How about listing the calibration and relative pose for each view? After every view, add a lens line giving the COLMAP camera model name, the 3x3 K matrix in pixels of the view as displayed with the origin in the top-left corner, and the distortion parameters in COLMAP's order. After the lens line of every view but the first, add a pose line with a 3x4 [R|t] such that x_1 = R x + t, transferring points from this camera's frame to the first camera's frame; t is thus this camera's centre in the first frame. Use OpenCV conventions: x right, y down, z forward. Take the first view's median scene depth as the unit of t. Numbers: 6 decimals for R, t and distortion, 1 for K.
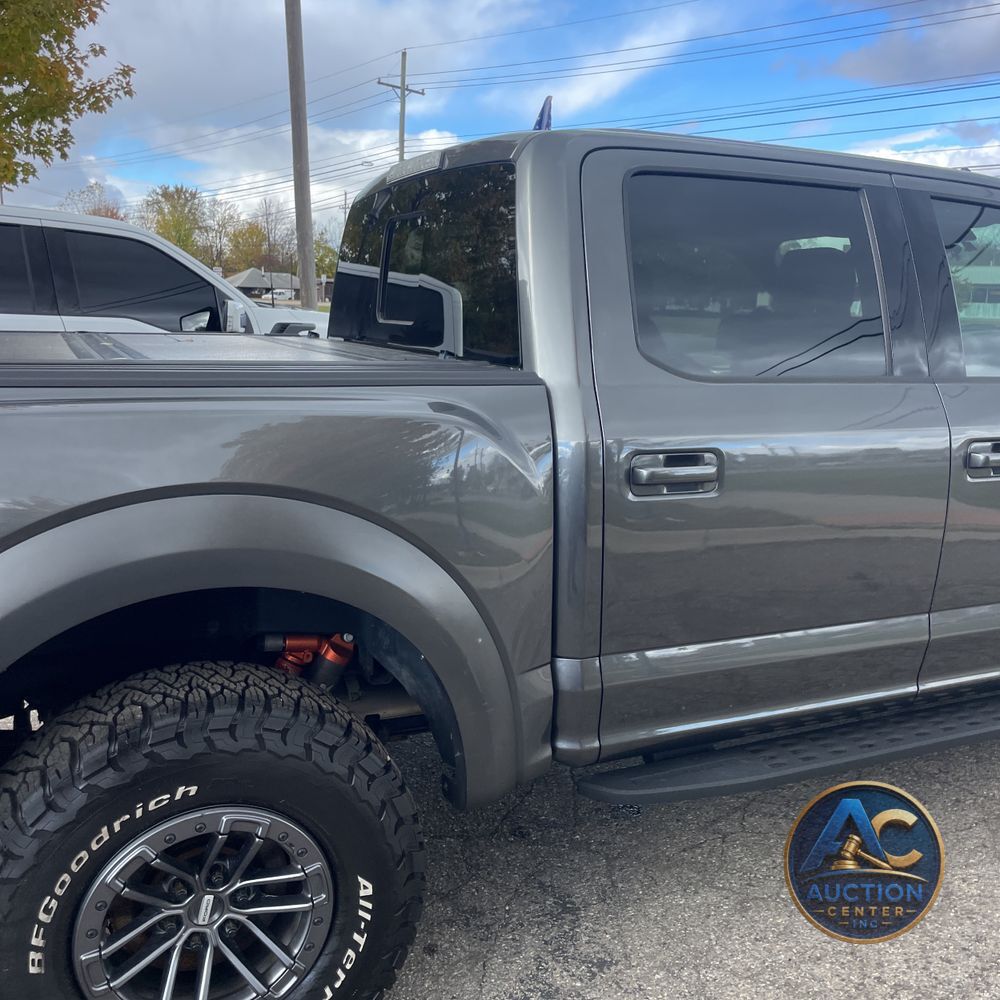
lens RADIAL K [[1002.9, 0, 505.2], [0, 1002.9, 502.8], [0, 0, 1]] dist [0.120302, -0.250856]
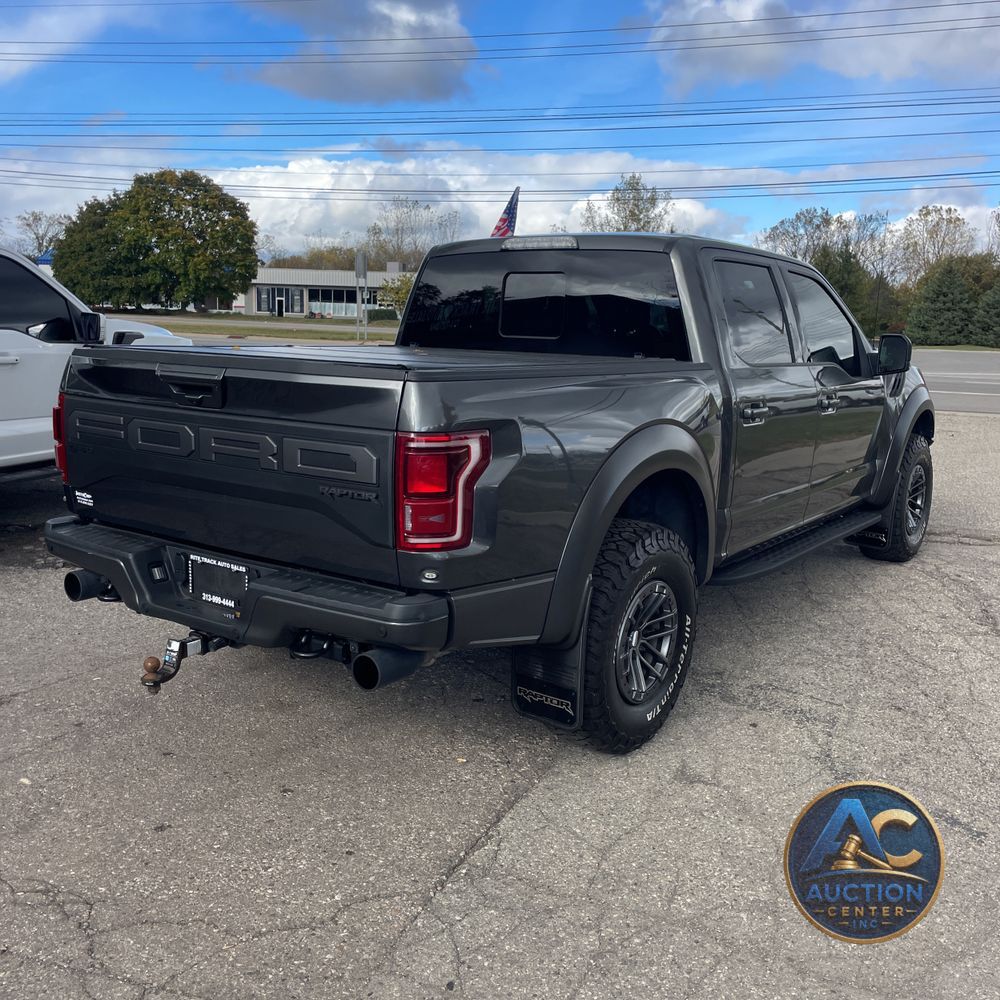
lens RADIAL K [[1002.0, 0, 507.3], [0, 1002.0, 505.4], [0, 0, 1]] dist [0.093845, -0.147325]
pose [[0.868110, -0.087243, 0.488645, -1.245402], [0.086403, 0.995963, 0.024319, 0.064198], [-0.488795, 0.021109, 0.872143, -0.503272]]
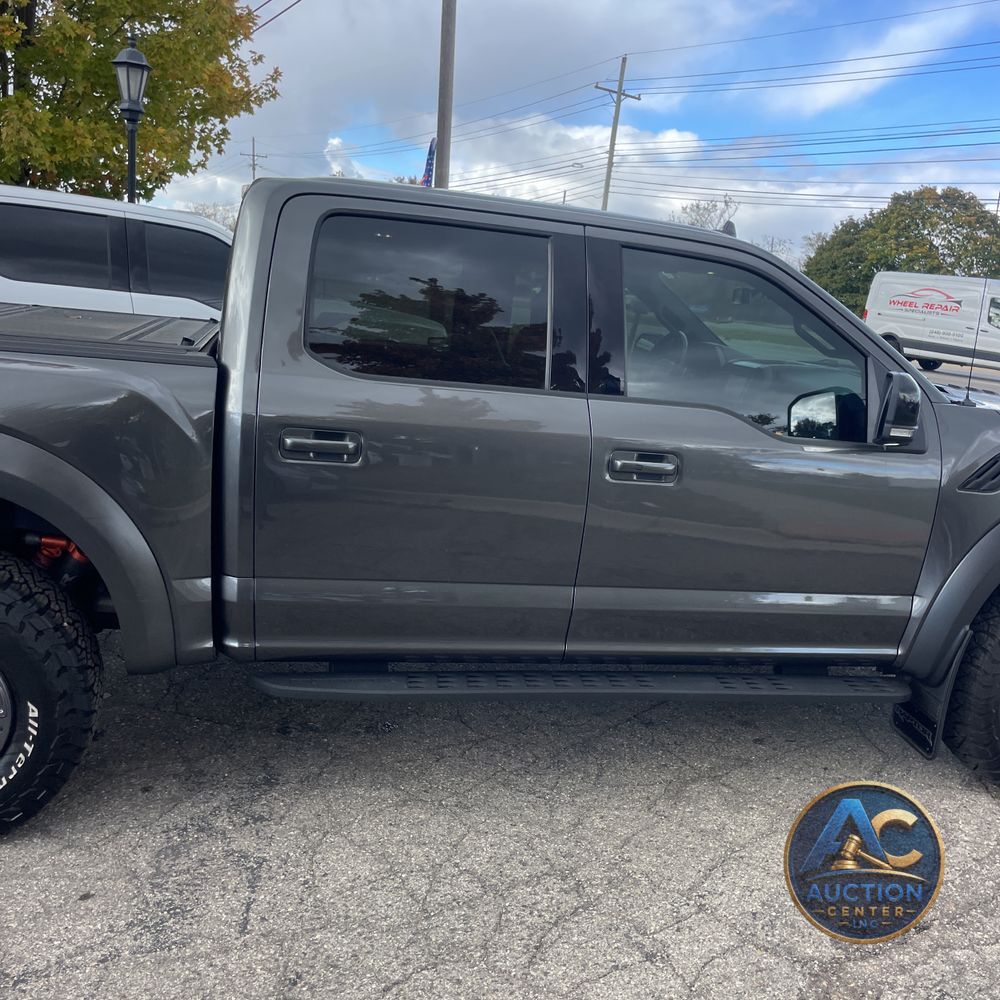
lens RADIAL K [[1001.3, 0, 510.2], [0, 1001.3, 496.0], [0, 0, 1]] dist [0.081291, -0.128836]
pose [[0.976489, 0.108843, -0.186071, 0.654202], [-0.109840, 0.993937, 0.004974, 0.002801], [0.185485, 0.015581, 0.982524, -0.232400]]
